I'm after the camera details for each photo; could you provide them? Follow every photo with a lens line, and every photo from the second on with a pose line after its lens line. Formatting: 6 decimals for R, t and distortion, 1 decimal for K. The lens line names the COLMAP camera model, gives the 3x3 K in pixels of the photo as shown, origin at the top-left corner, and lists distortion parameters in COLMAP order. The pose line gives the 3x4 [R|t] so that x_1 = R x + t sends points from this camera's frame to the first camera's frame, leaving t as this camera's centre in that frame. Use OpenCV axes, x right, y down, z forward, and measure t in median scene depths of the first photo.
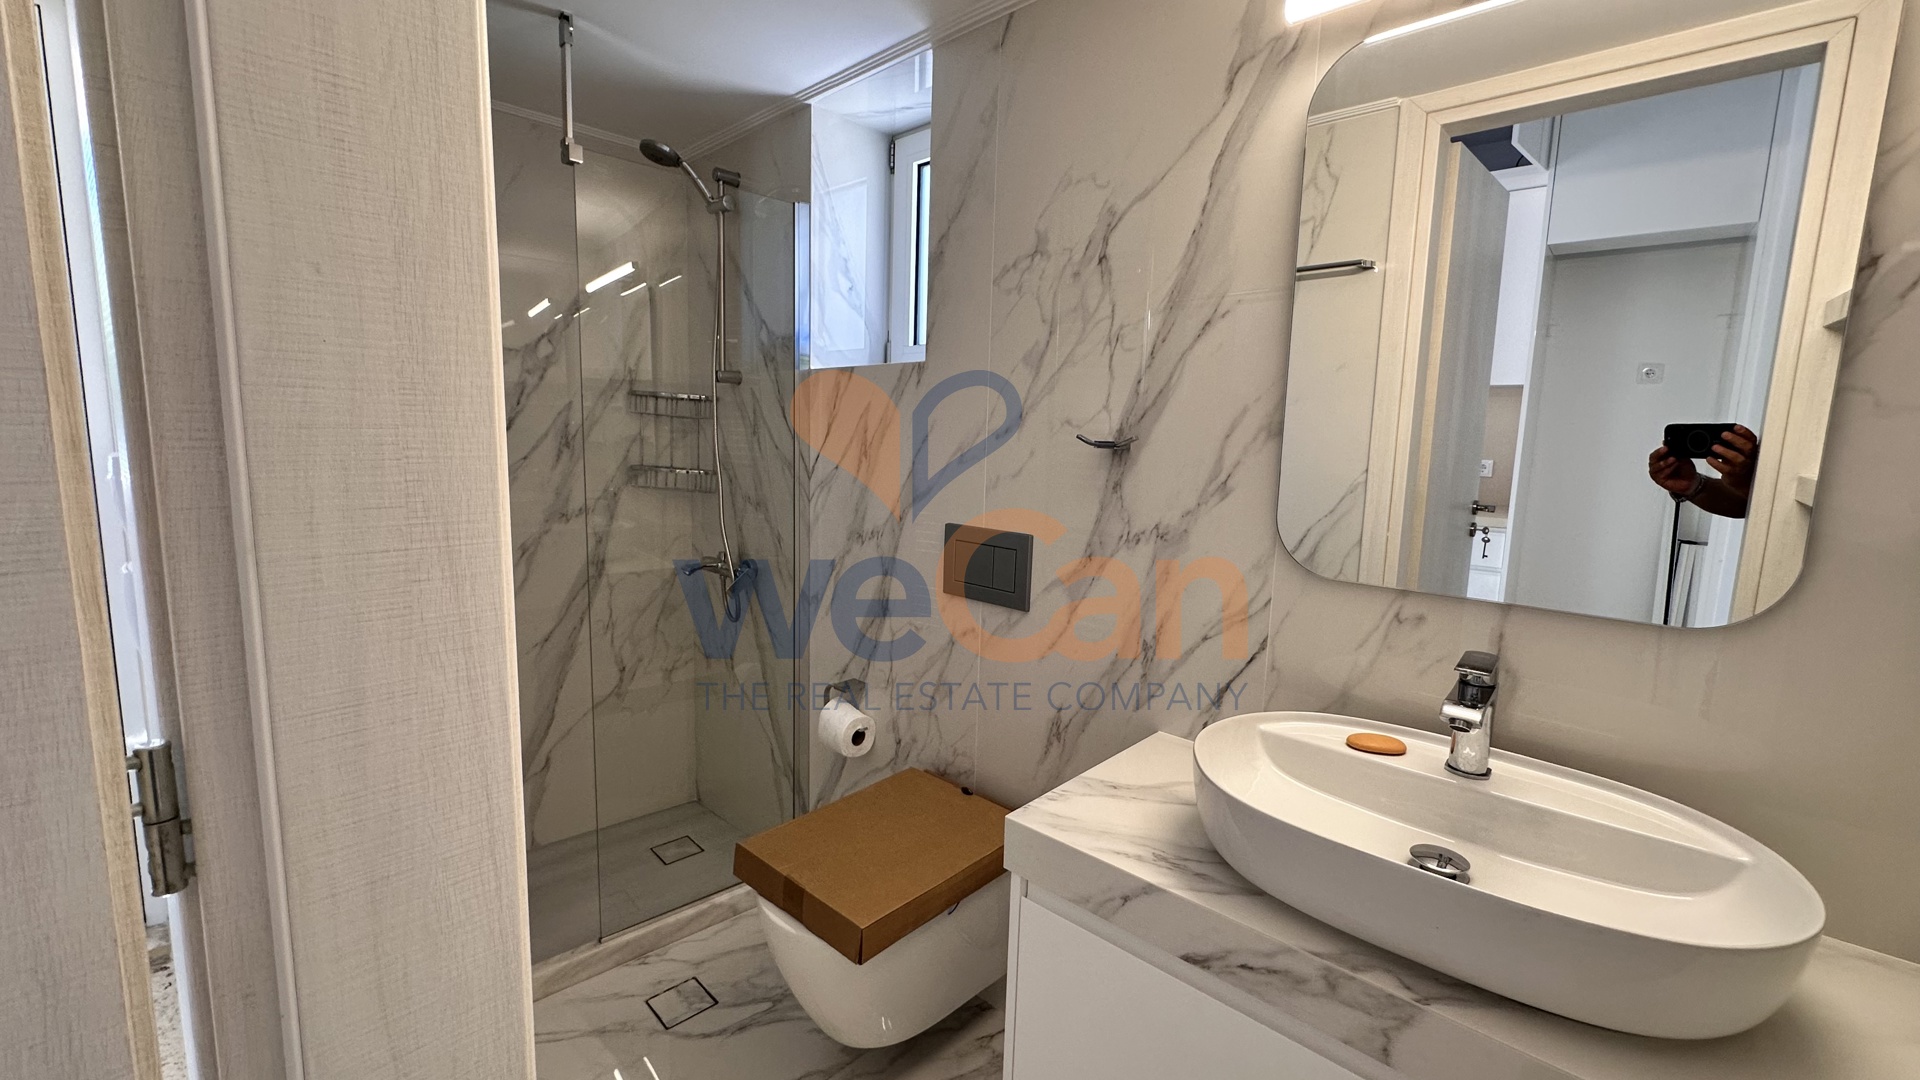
lens RADIAL K [[770.6, 0, 958.7], [0, 770.6, 537.8], [0, 0, 1]] dist [-0.004183, 0.001404]
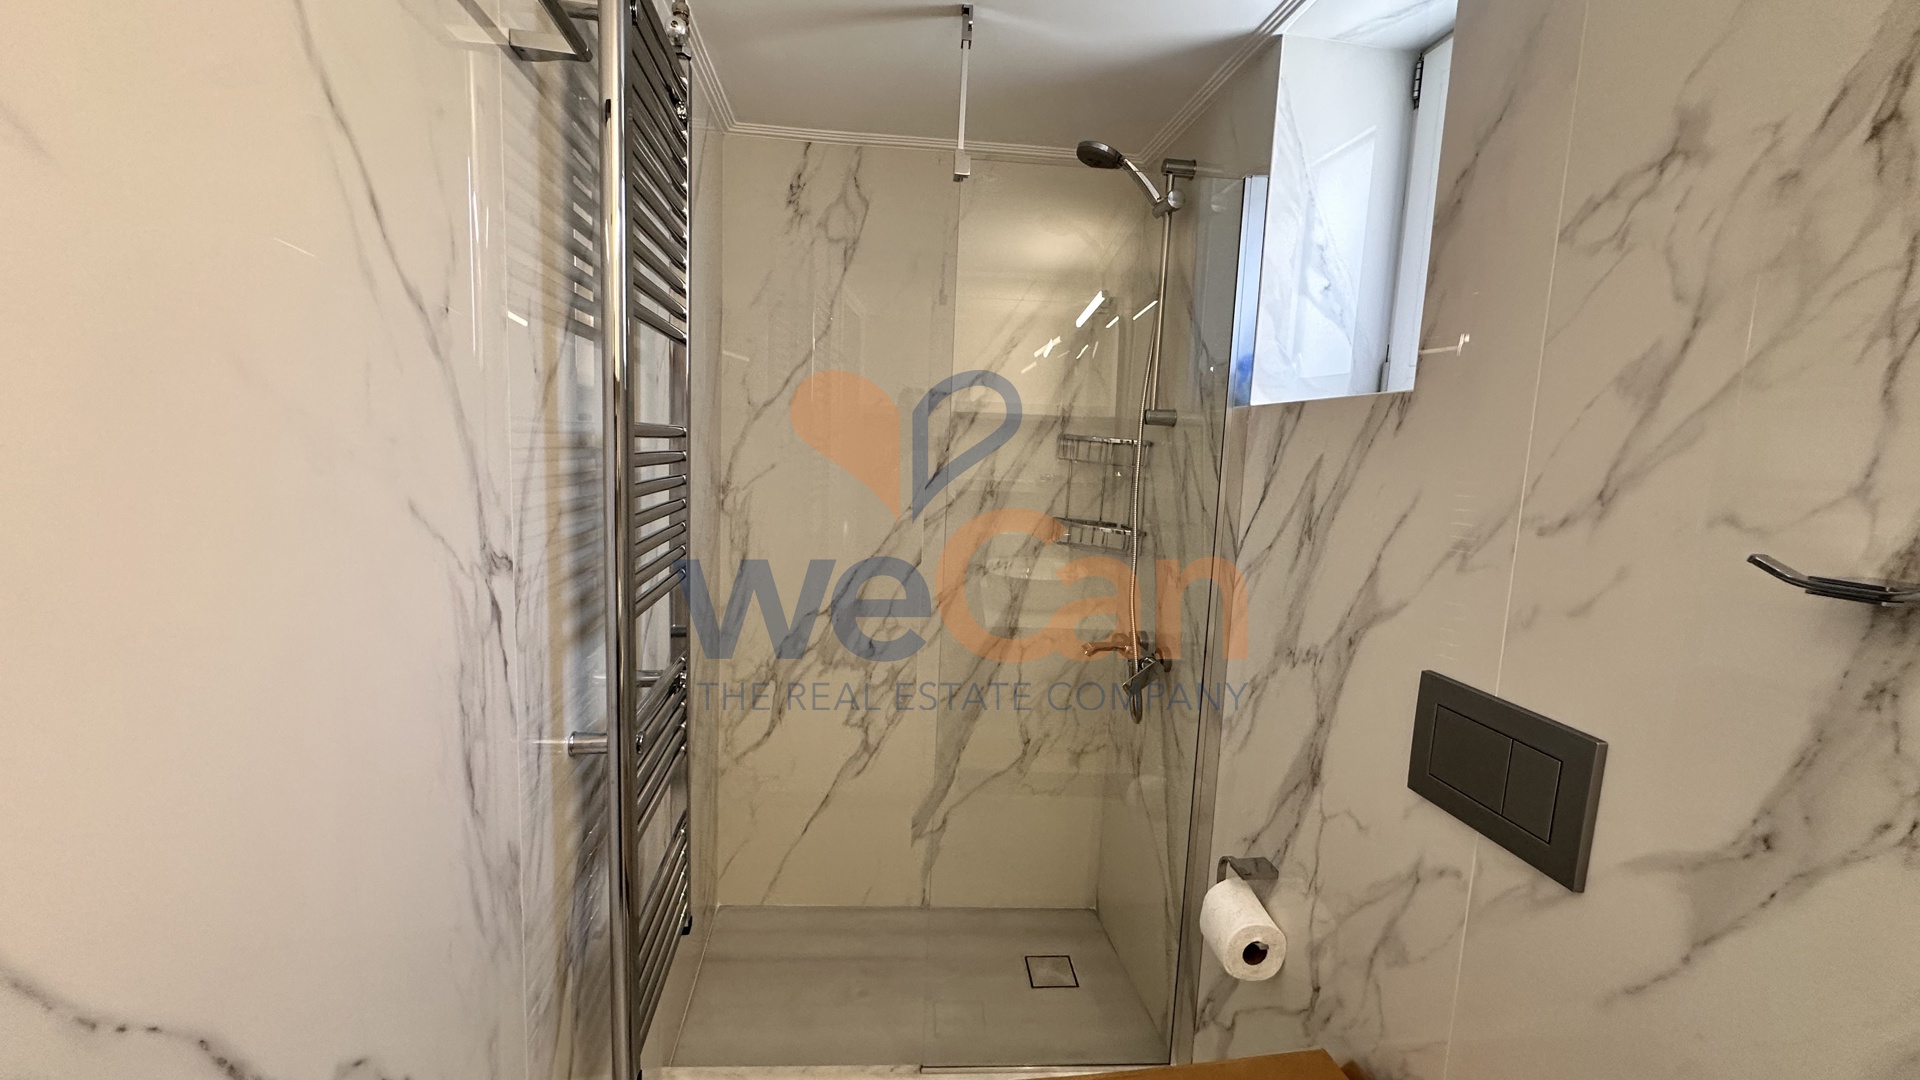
lens RADIAL K [[770.6, 0, 964.1], [0, 770.6, 539.6], [0, 0, 1]] dist [-0.004183, 0.001404]
pose [[0.779784, 0.081388, -0.620735, 0.057137], [-0.103357, 0.994644, 0.000574, -0.071588], [0.617458, 0.063709, 0.784020, 0.295050]]
